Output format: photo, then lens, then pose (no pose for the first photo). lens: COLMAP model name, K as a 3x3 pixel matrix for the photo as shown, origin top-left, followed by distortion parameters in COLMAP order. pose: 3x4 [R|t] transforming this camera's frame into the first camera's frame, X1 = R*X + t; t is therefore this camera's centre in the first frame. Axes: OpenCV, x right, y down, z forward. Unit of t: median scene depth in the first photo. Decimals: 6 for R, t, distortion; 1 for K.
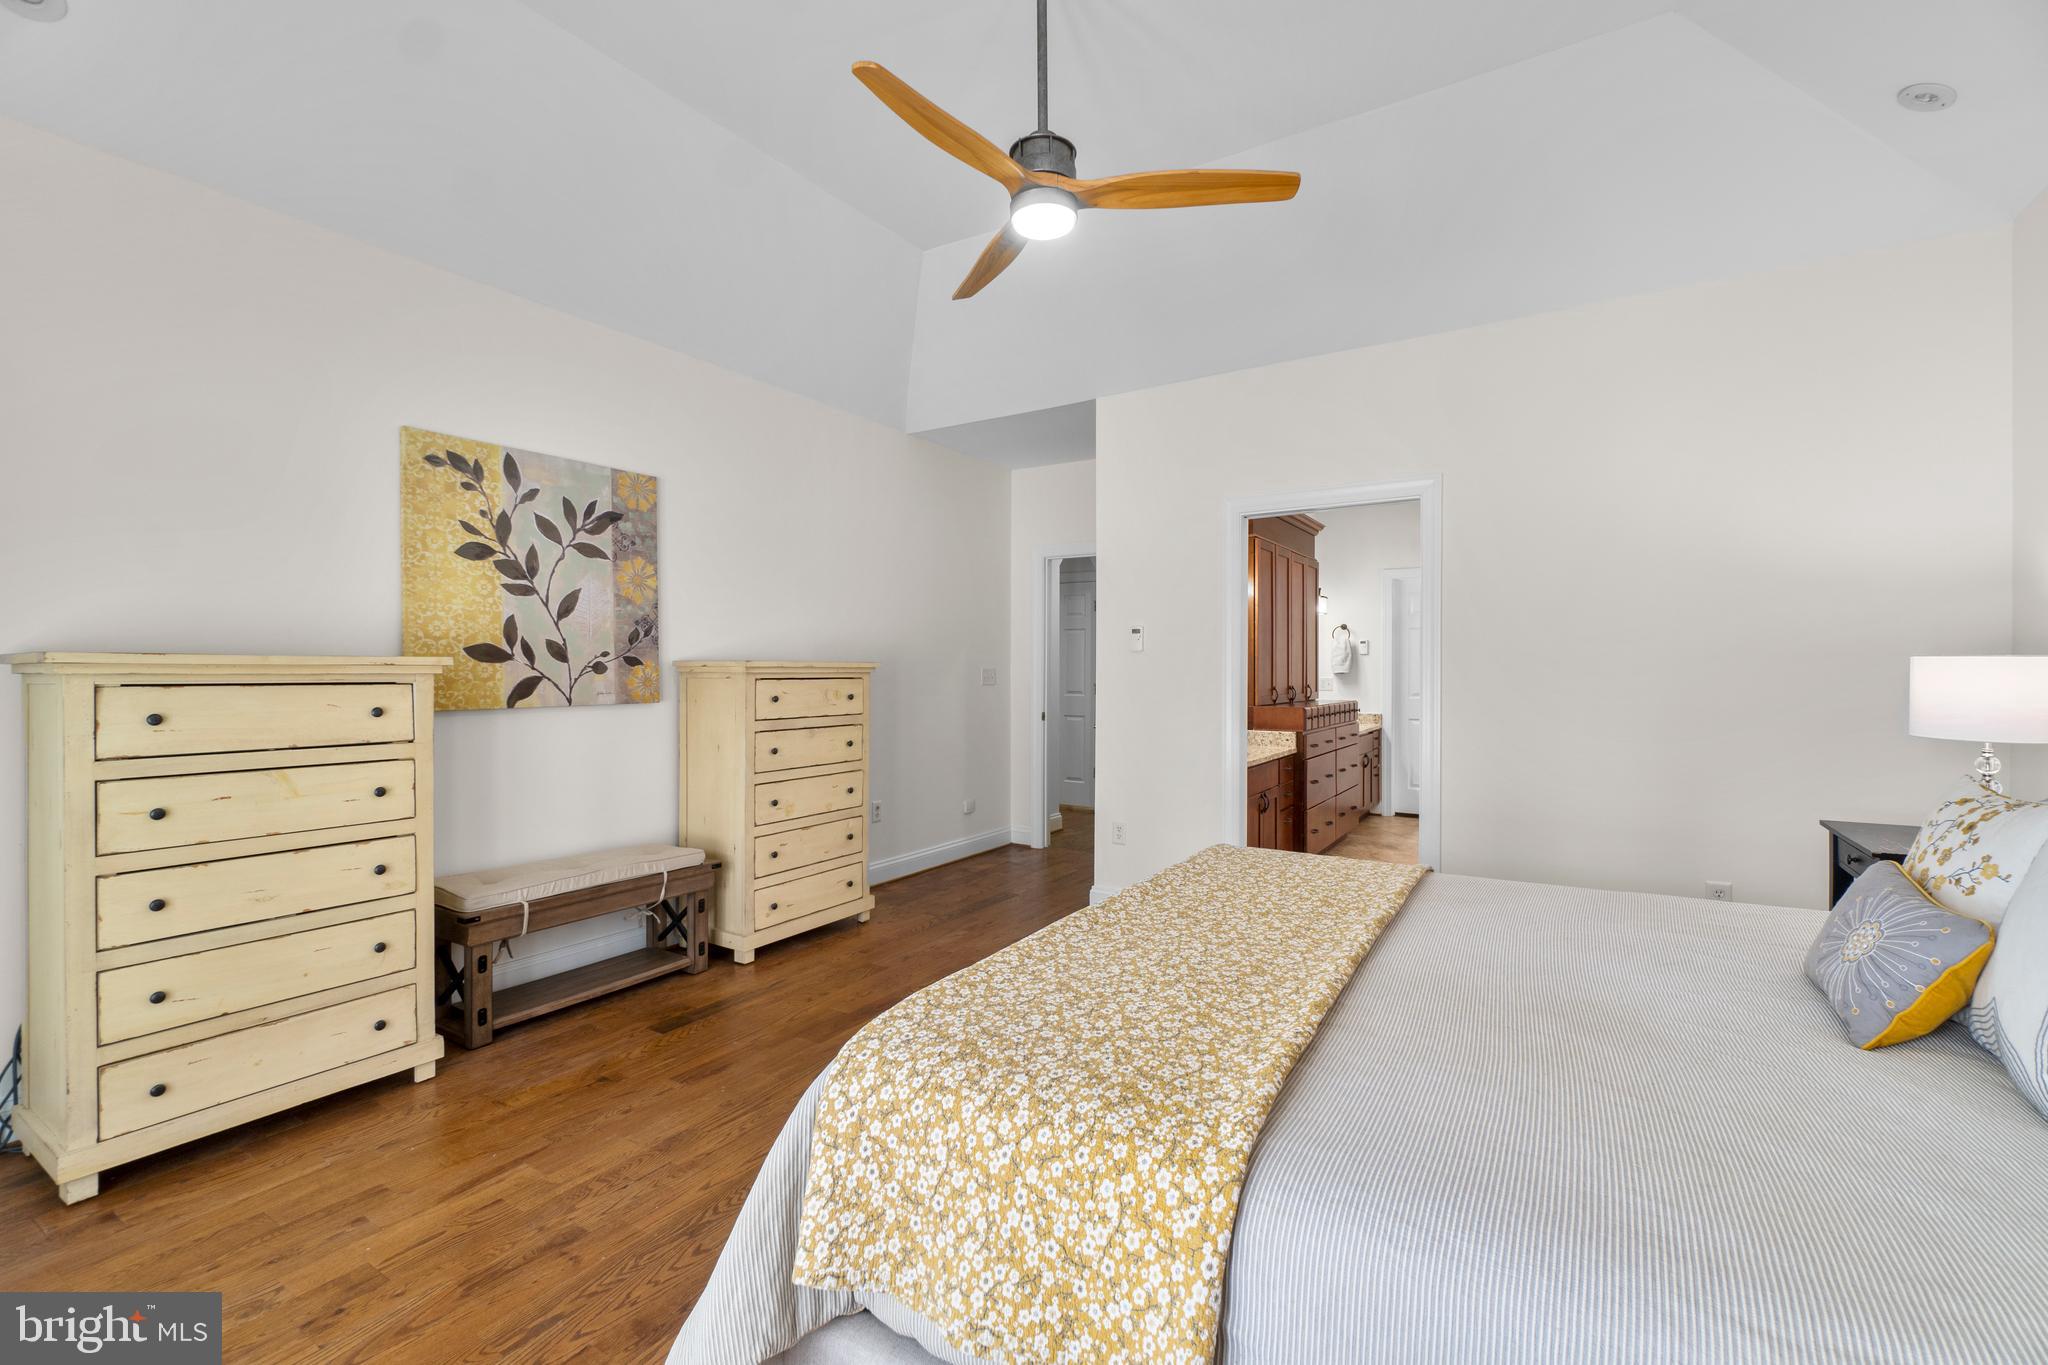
lens RADIAL K [[894.2, 0, 1024.0], [0, 894.2, 682.5], [0, 0, 1]] dist [0.000553, 0.000128]
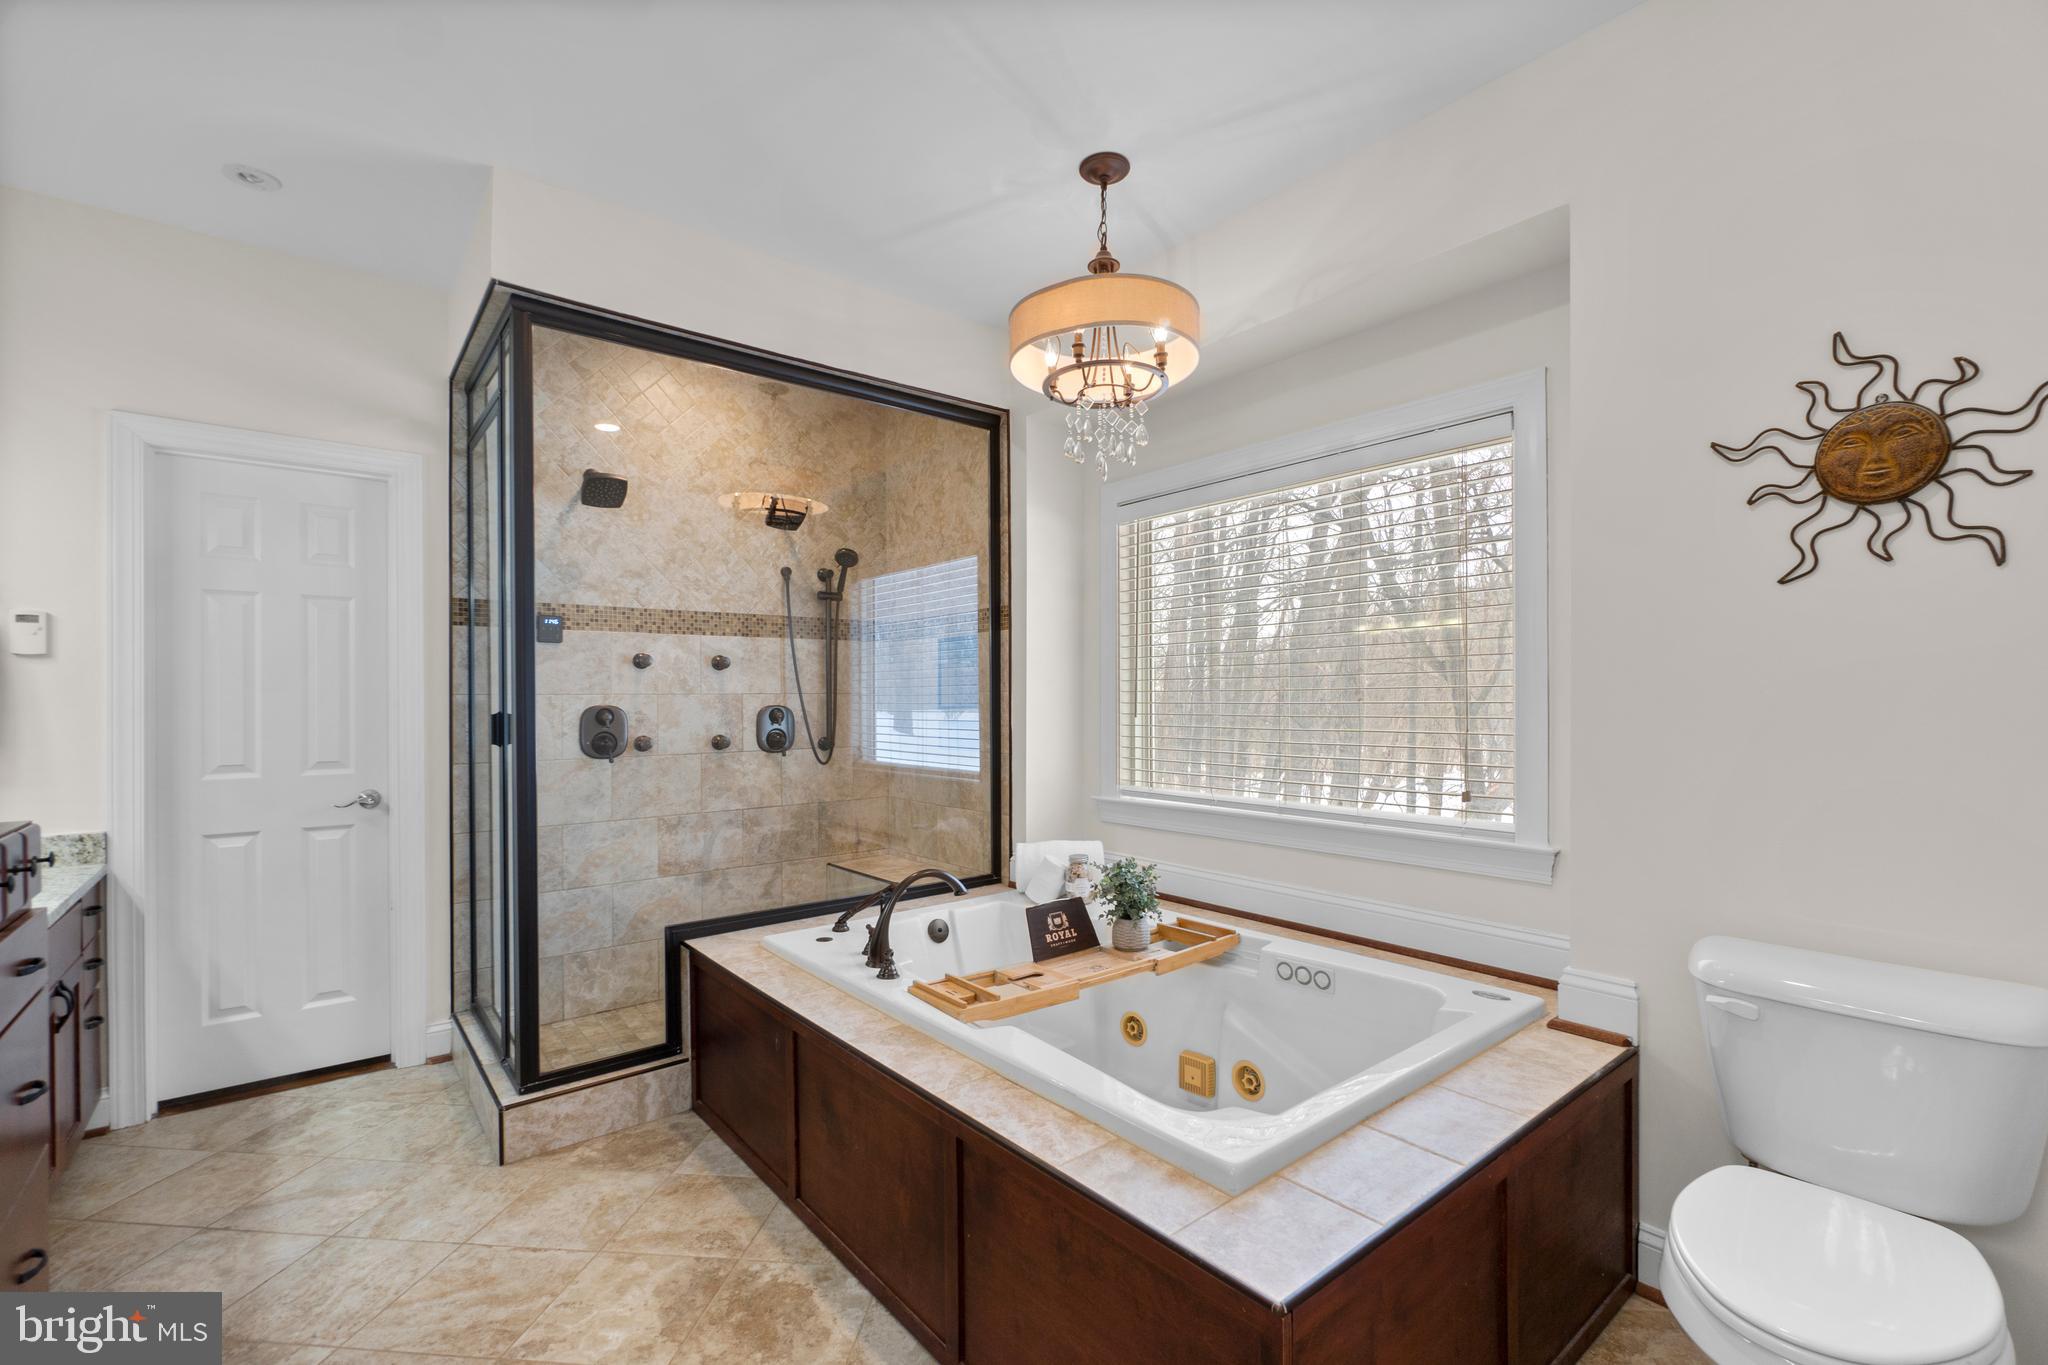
lens RADIAL K [[885.3, 0, 1019.6], [0, 885.3, 702.1], [0, 0, 1]] dist [-0.001744, -0.000082]
pose [[0.314848, -0.004776, 0.949130, 0.191522], [0.017717, 0.999843, -0.000846, -0.007913], [-0.948977, 0.017082, 0.314883, 0.566177]]
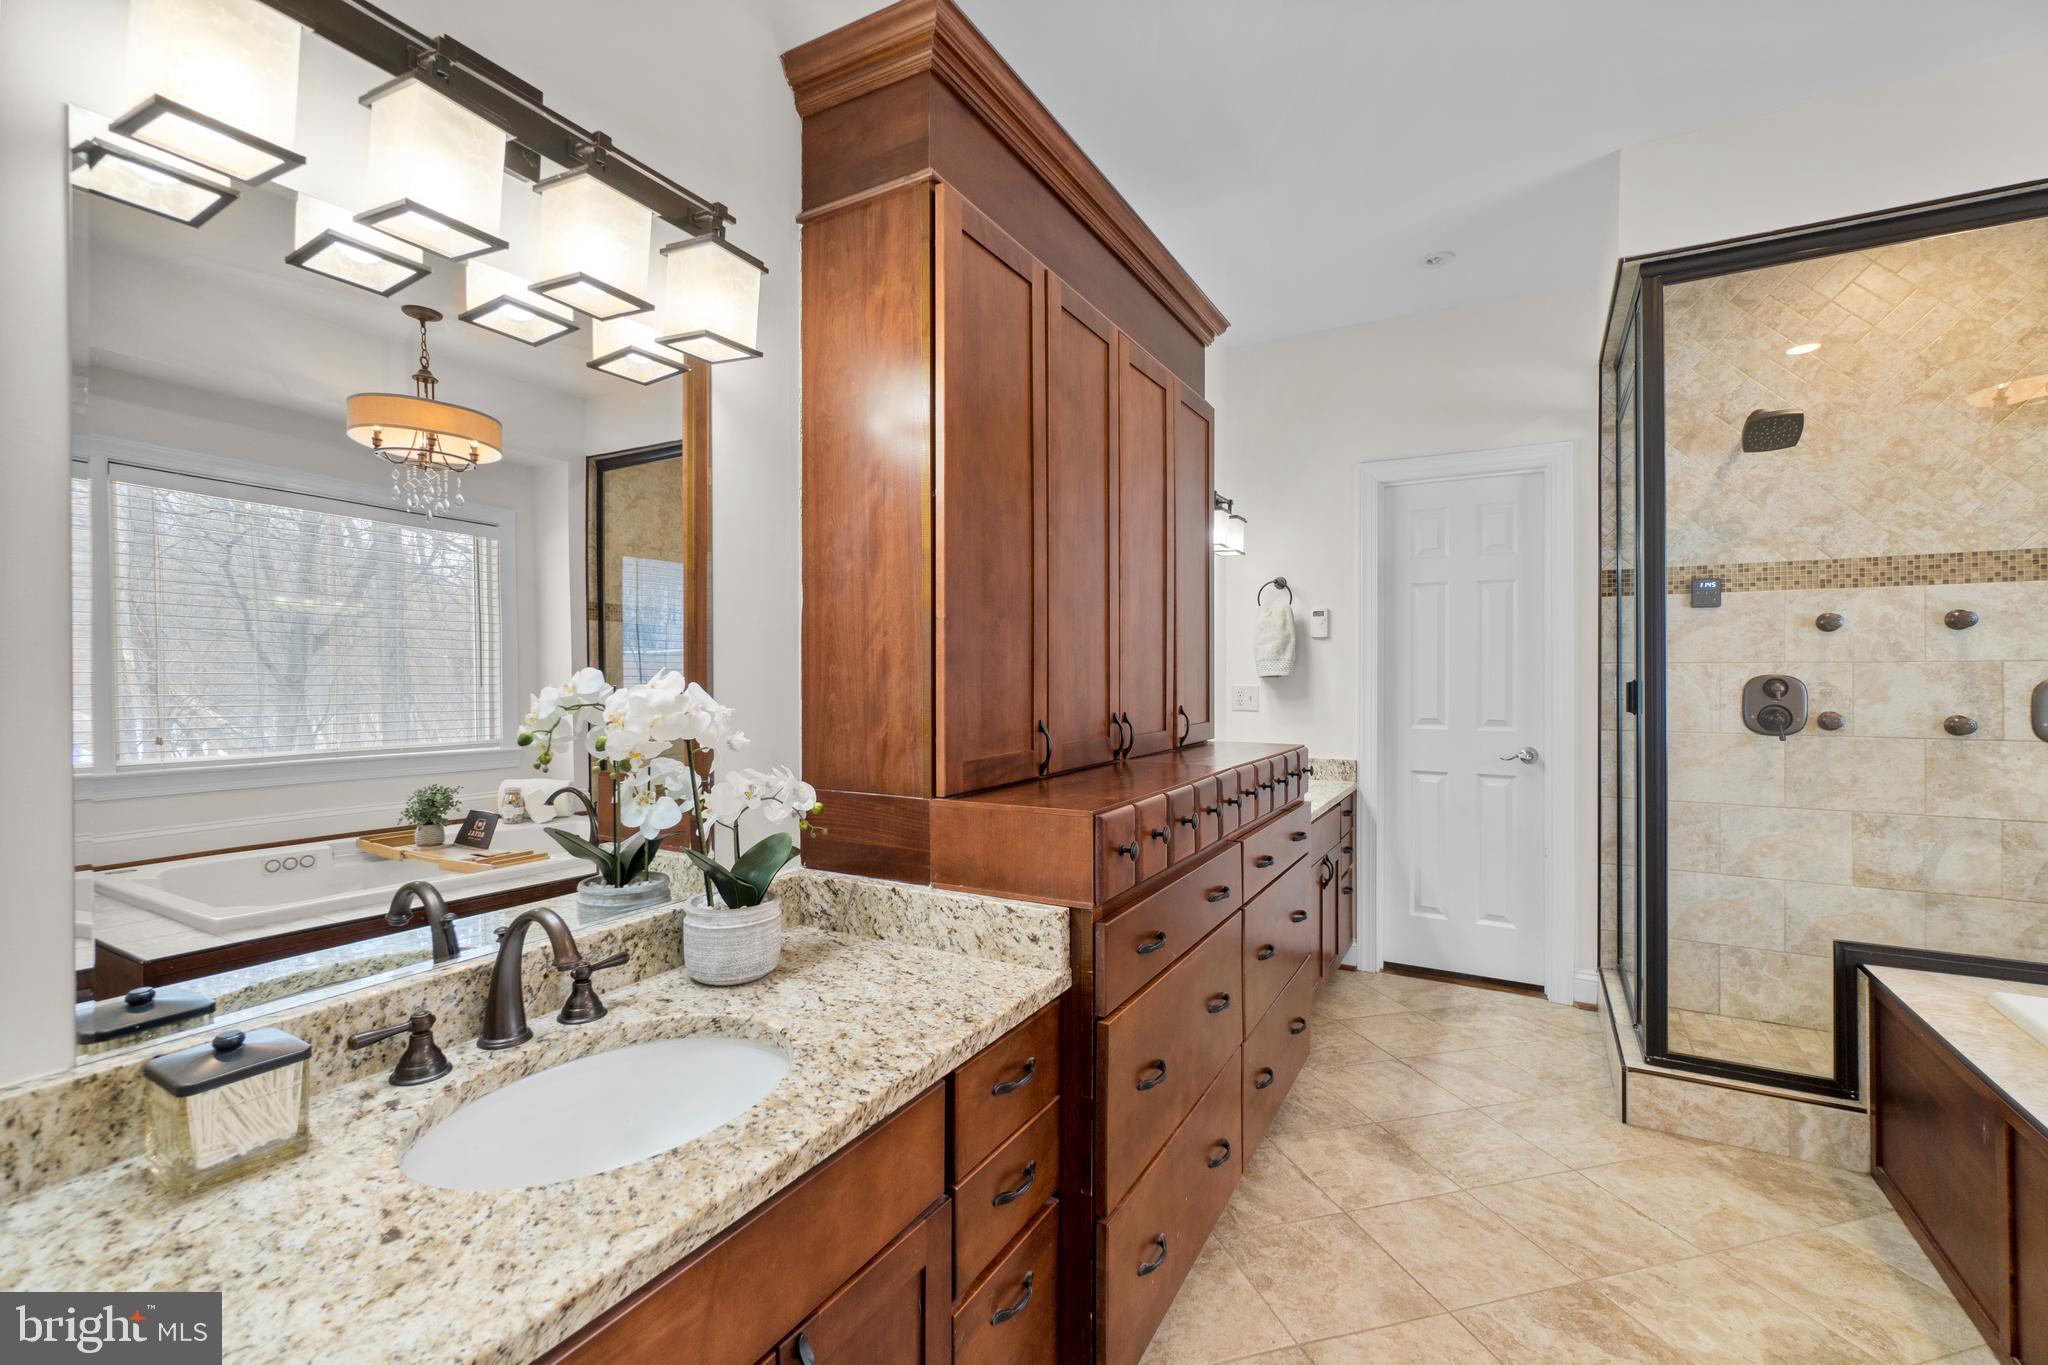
lens RADIAL K [[894.2, 0, 1024.0], [0, 894.2, 682.5], [0, 0, 1]] dist [0.000553, 0.000128]
pose [[0.999002, -0.000315, 0.044671, 0.198857], [0.000341, 1.000000, -0.000583, -0.006917], [-0.044671, 0.000597, 0.999002, 0.525689]]
